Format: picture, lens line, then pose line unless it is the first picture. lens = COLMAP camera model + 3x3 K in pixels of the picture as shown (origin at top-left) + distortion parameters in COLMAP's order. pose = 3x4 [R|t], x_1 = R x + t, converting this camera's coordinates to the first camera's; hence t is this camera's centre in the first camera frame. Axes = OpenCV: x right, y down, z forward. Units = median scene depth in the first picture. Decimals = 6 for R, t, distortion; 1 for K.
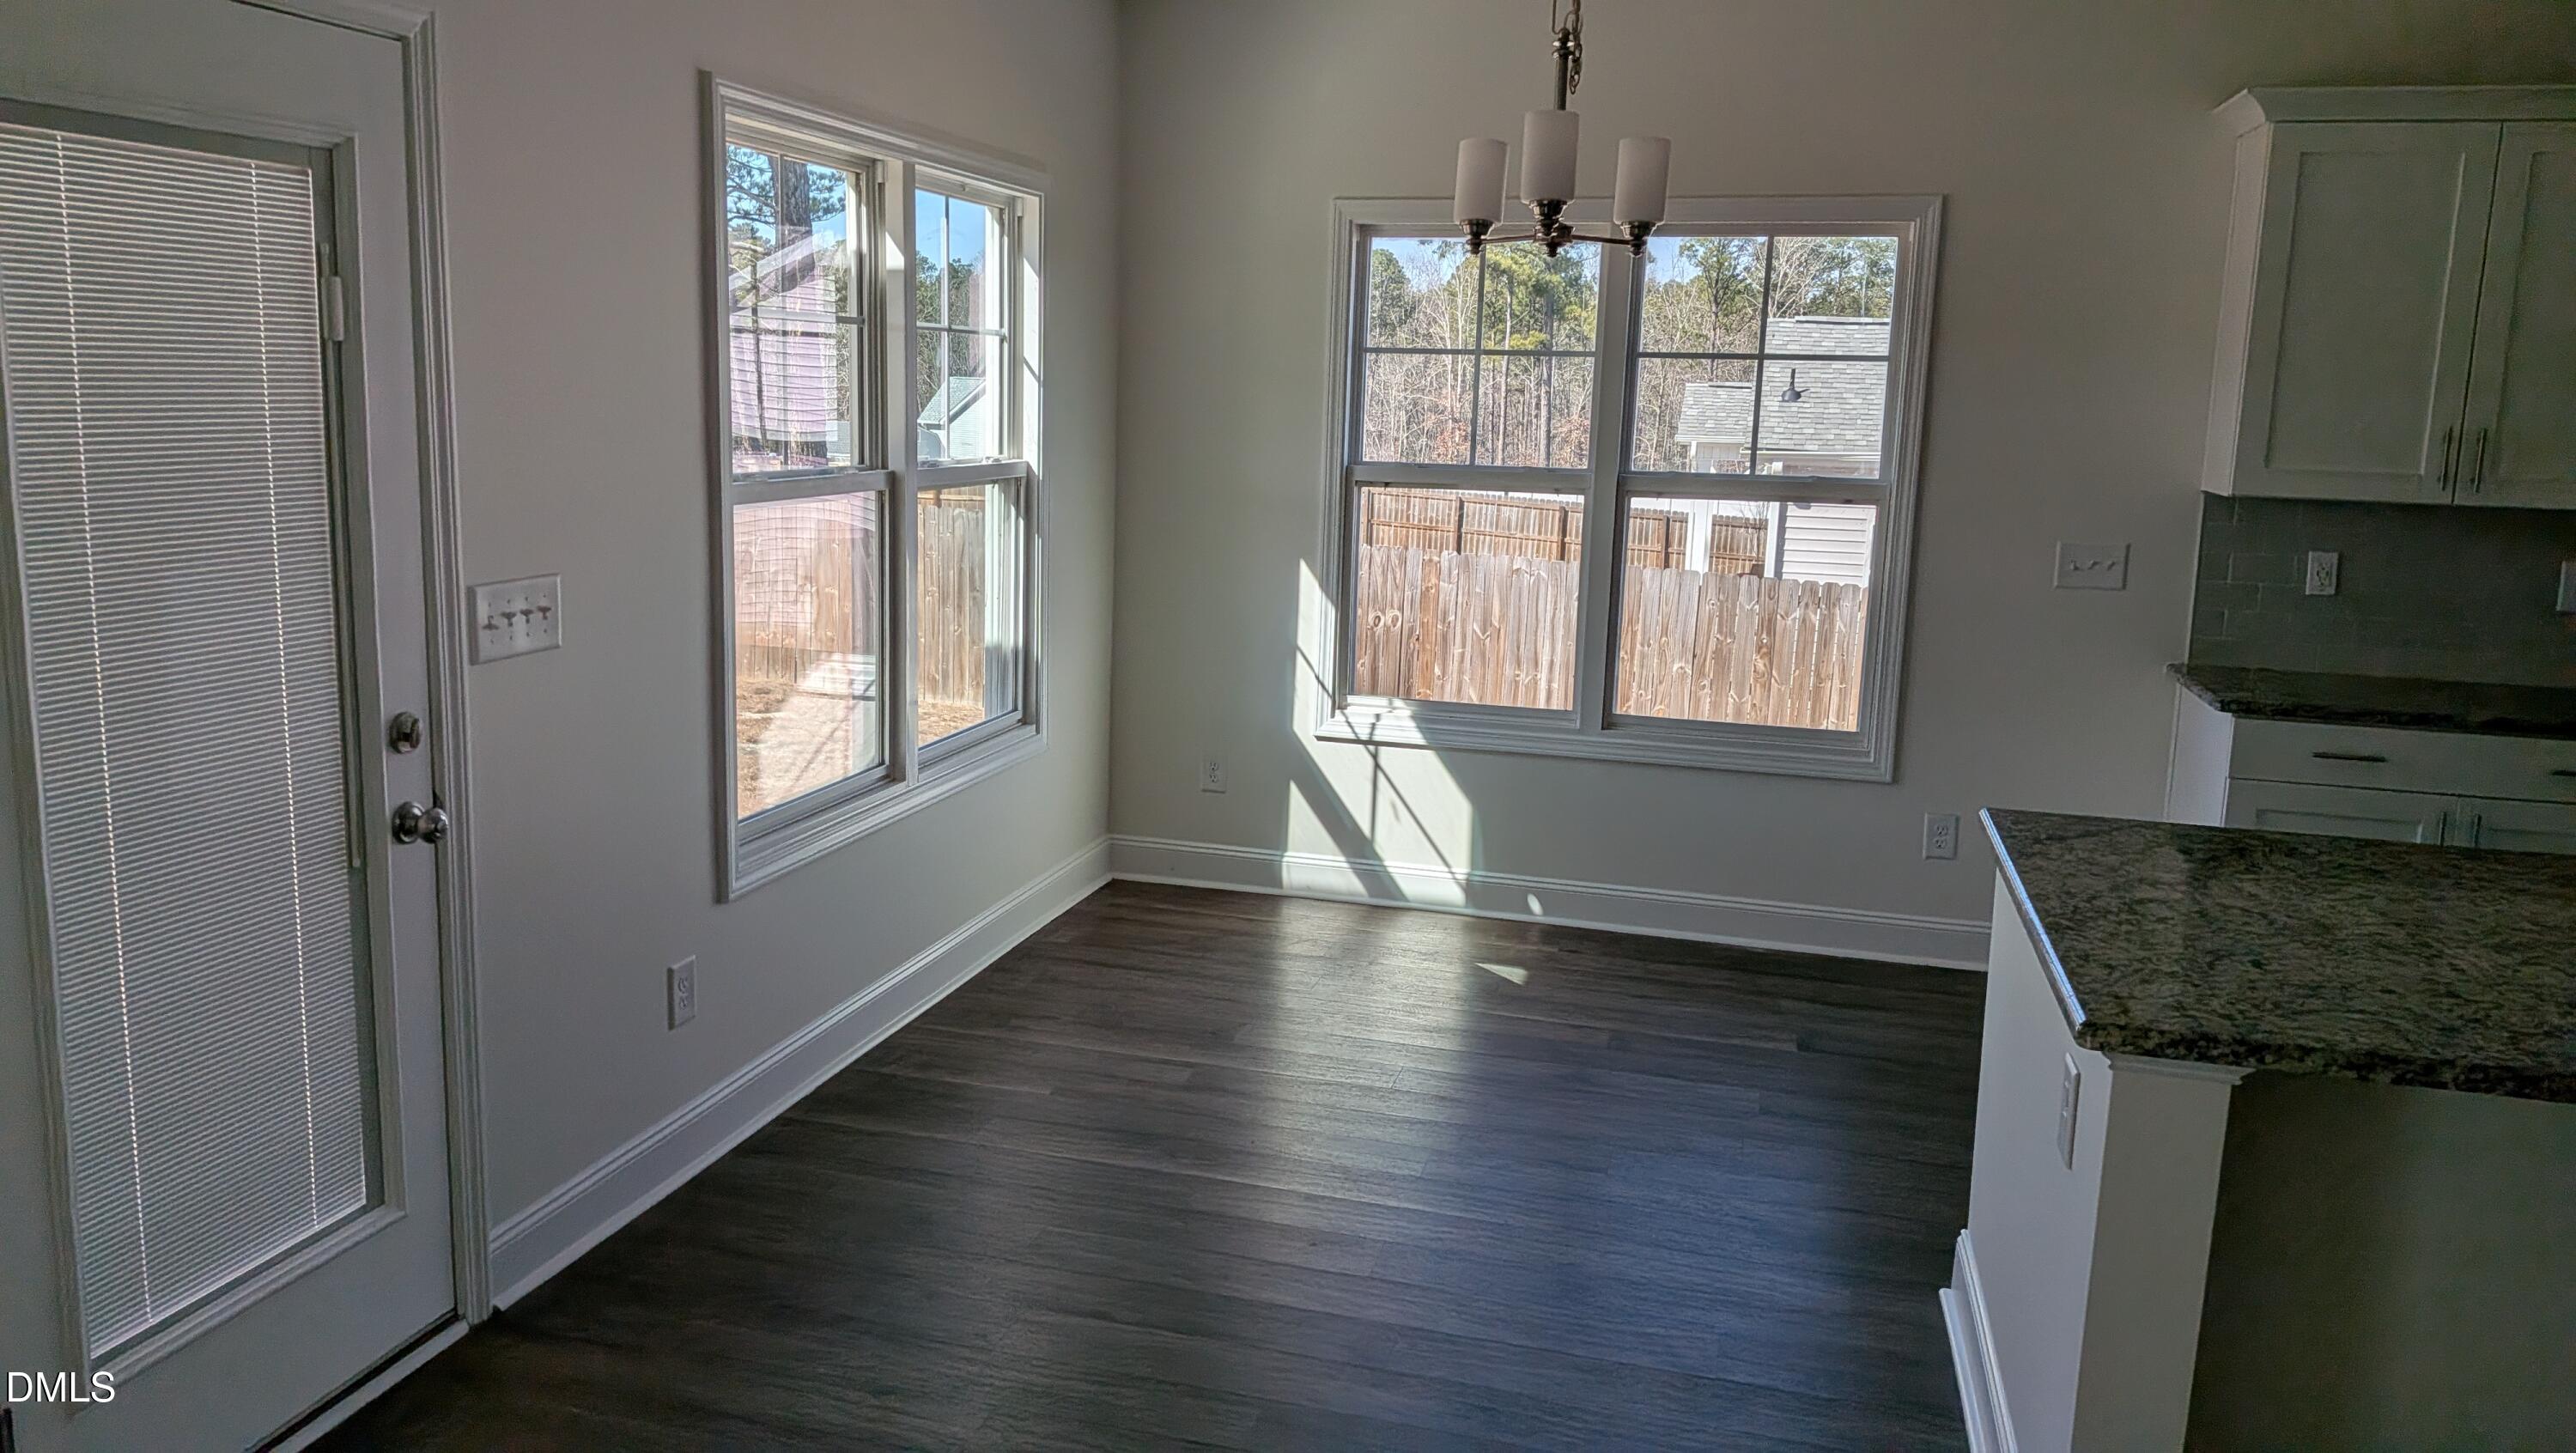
lens RADIAL K [[1847.6, 0, 1268.2], [0, 1847.6, 682.2], [0, 0, 1]] dist [0.004438, -0.038918]
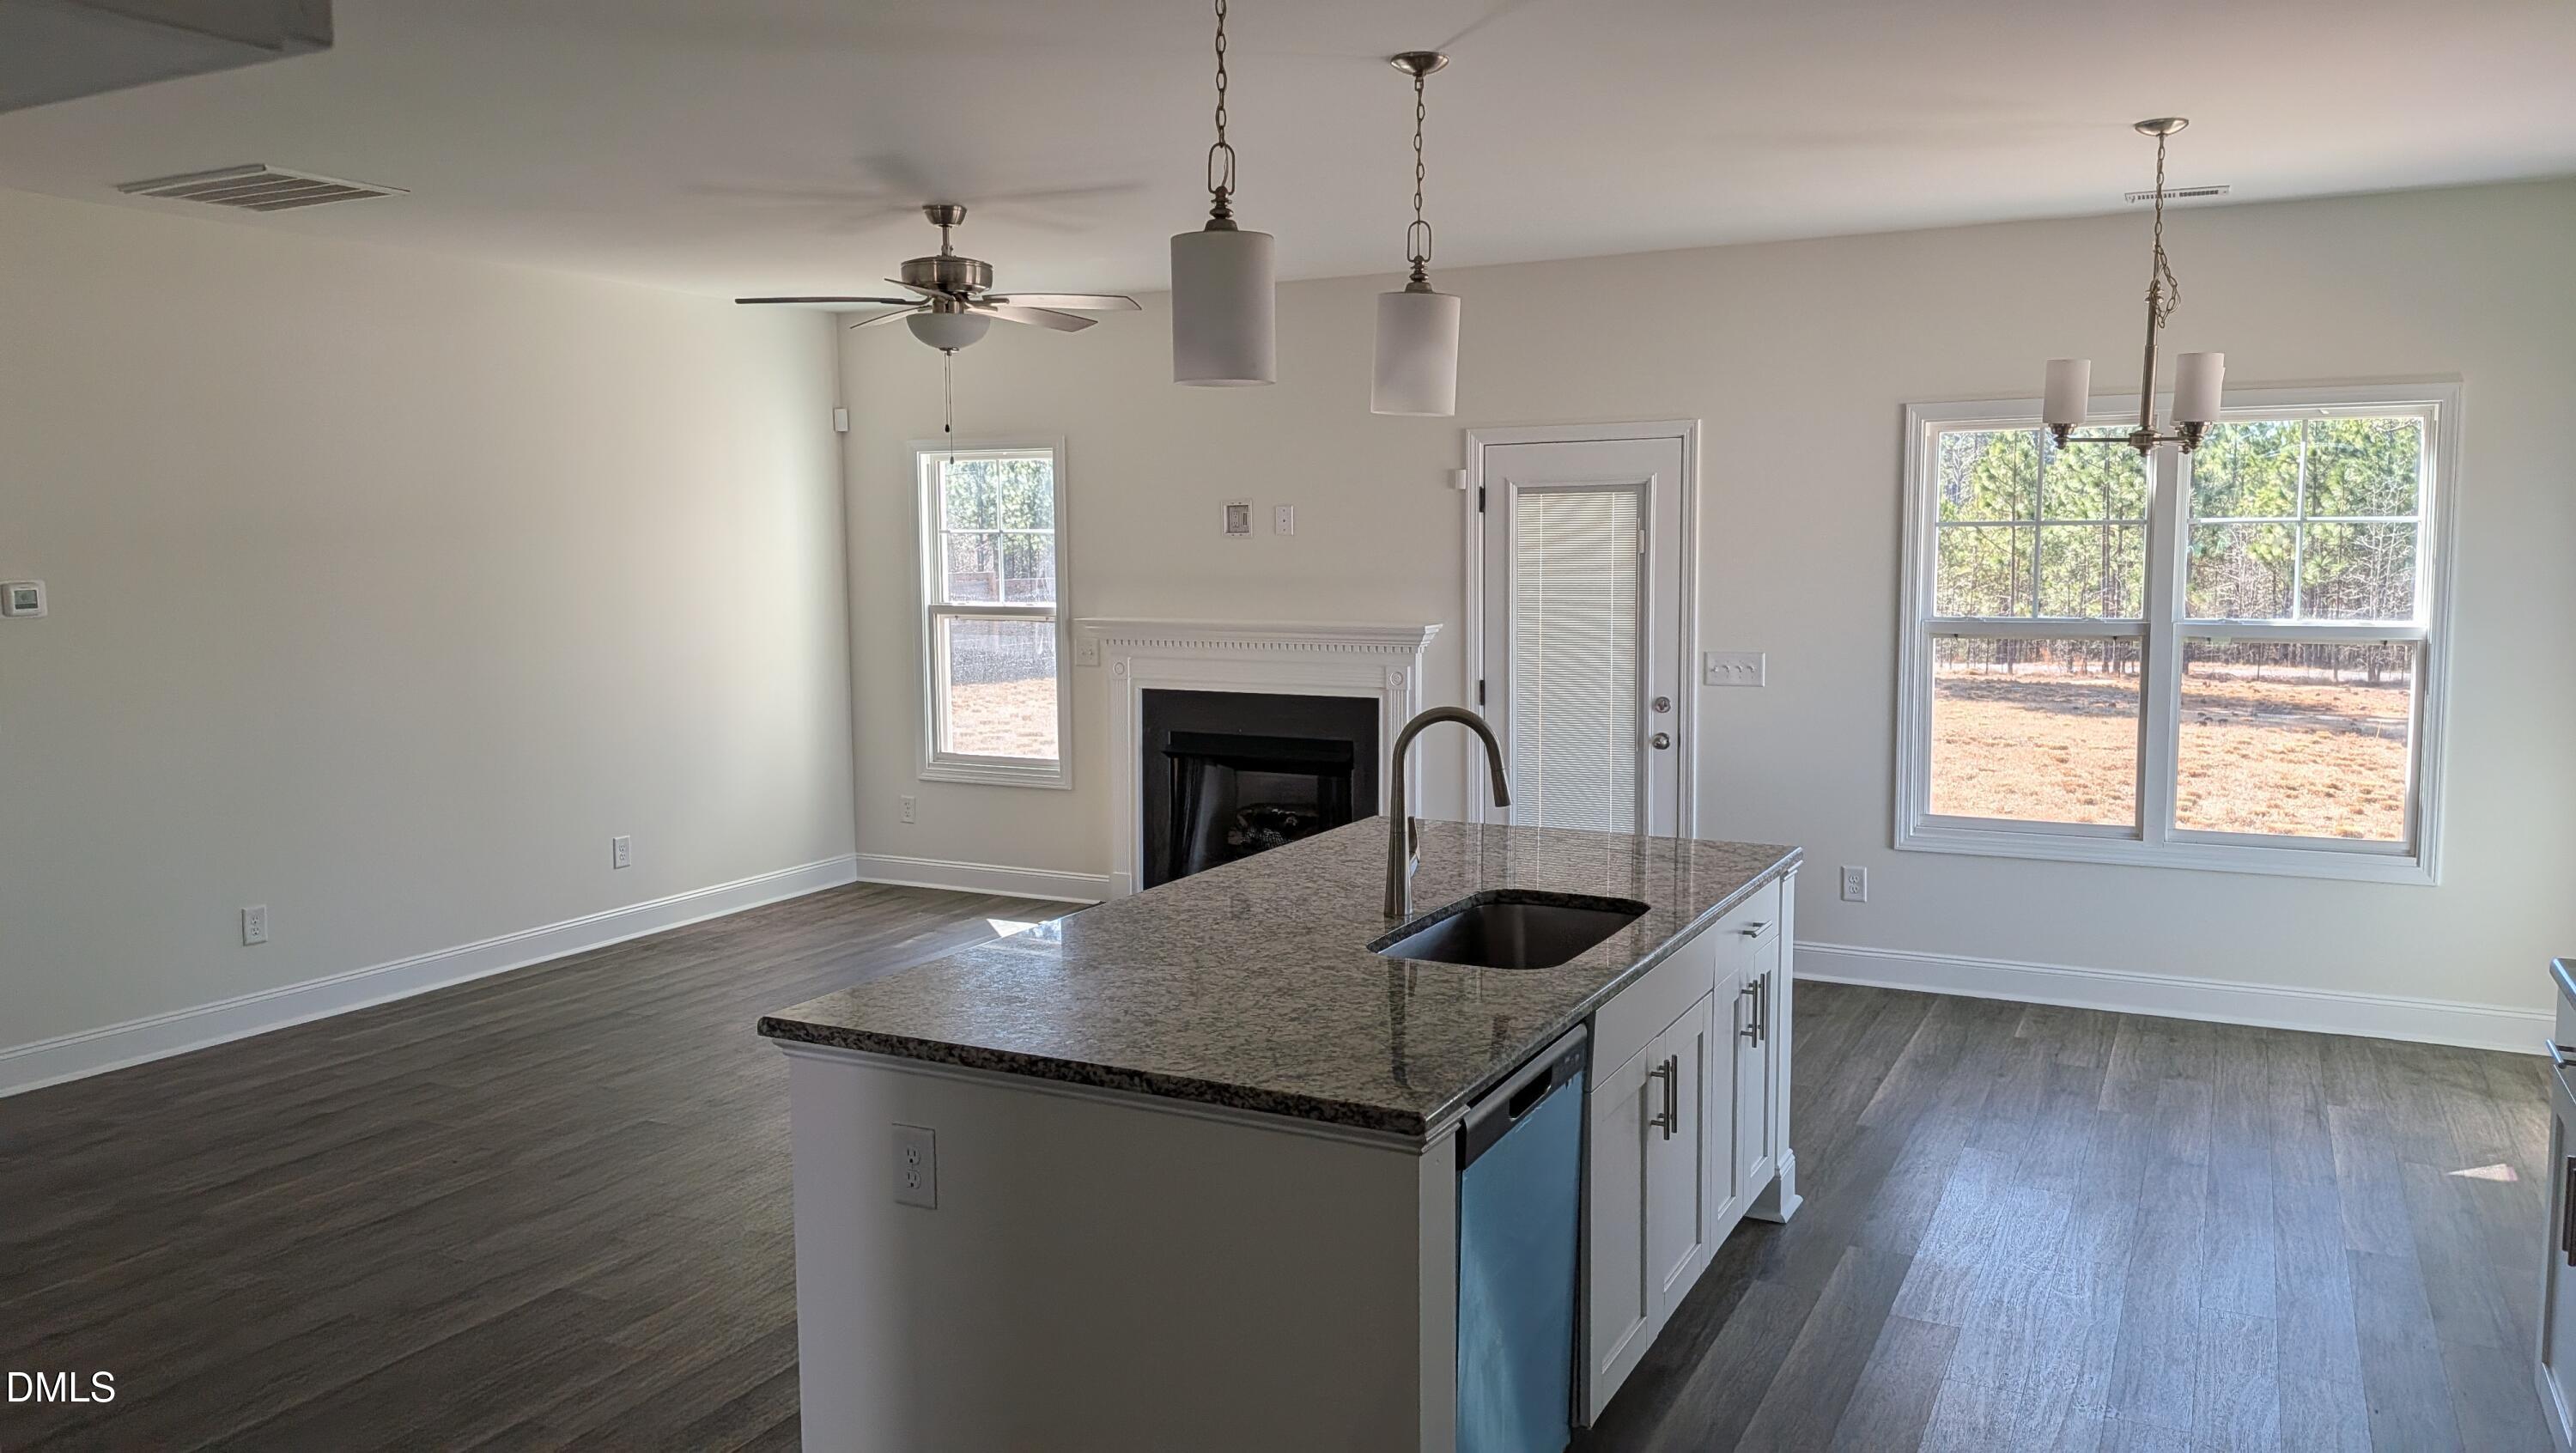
lens RADIAL K [[1837.4, 0, 1288.0], [0, 1837.4, 726.5], [0, 0, 1]] dist [0.021270, -0.004973]
pose [[-0.215701, 0.075552, -0.973532, 1.582521], [-0.151086, 0.982413, 0.109717, -0.107505], [0.964700, 0.170753, -0.200492, 0.757092]]
